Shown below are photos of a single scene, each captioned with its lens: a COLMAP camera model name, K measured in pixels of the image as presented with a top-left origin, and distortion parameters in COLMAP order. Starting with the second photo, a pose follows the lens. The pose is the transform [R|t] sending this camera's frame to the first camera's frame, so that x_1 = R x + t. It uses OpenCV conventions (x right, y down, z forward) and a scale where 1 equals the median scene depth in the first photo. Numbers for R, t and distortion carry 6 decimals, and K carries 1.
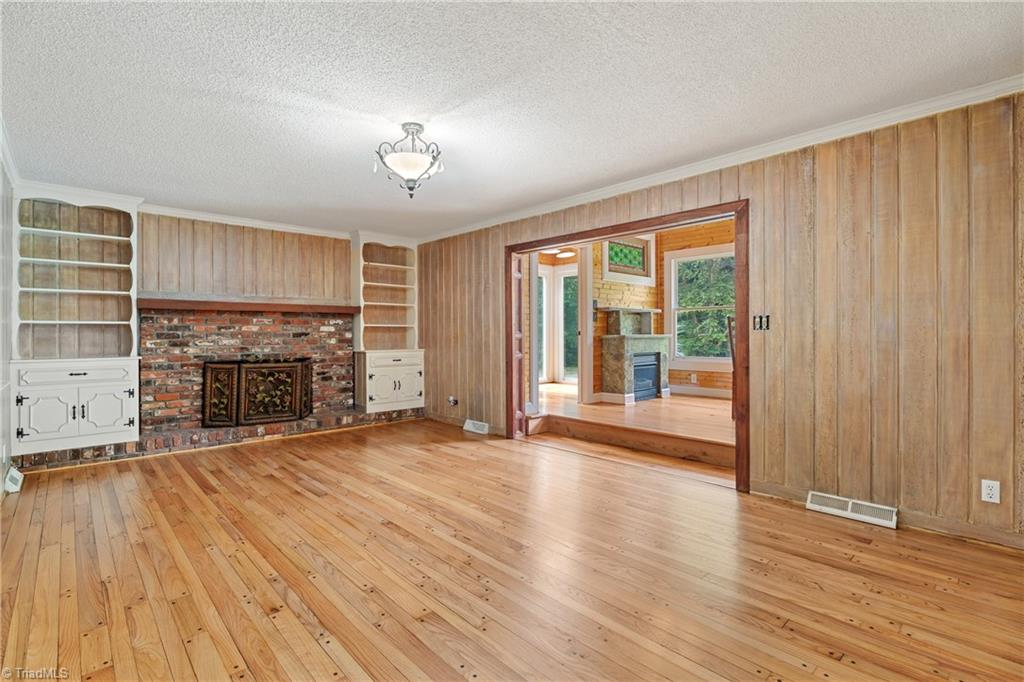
lens RADIAL K [[484.7, 0, 513.0], [0, 484.7, 335.4], [0, 0, 1]] dist [-0.003657, -0.000880]
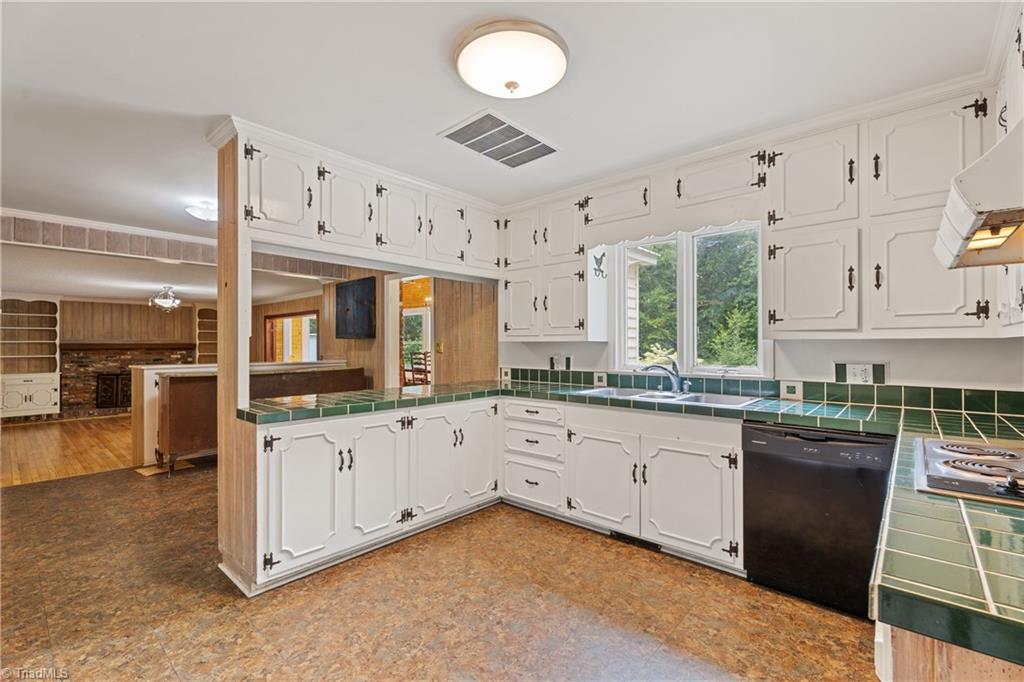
lens RADIAL K [[453.9, 0, 510.5], [0, 453.9, 344.8], [0, 0, 1]] dist [0.000503, 0.000266]
pose [[0.995374, 0.001092, 0.096070, 0.895887], [-0.000608, 0.999987, -0.005059, -0.061311], [-0.096074, 0.004977, 0.995362, -1.048548]]
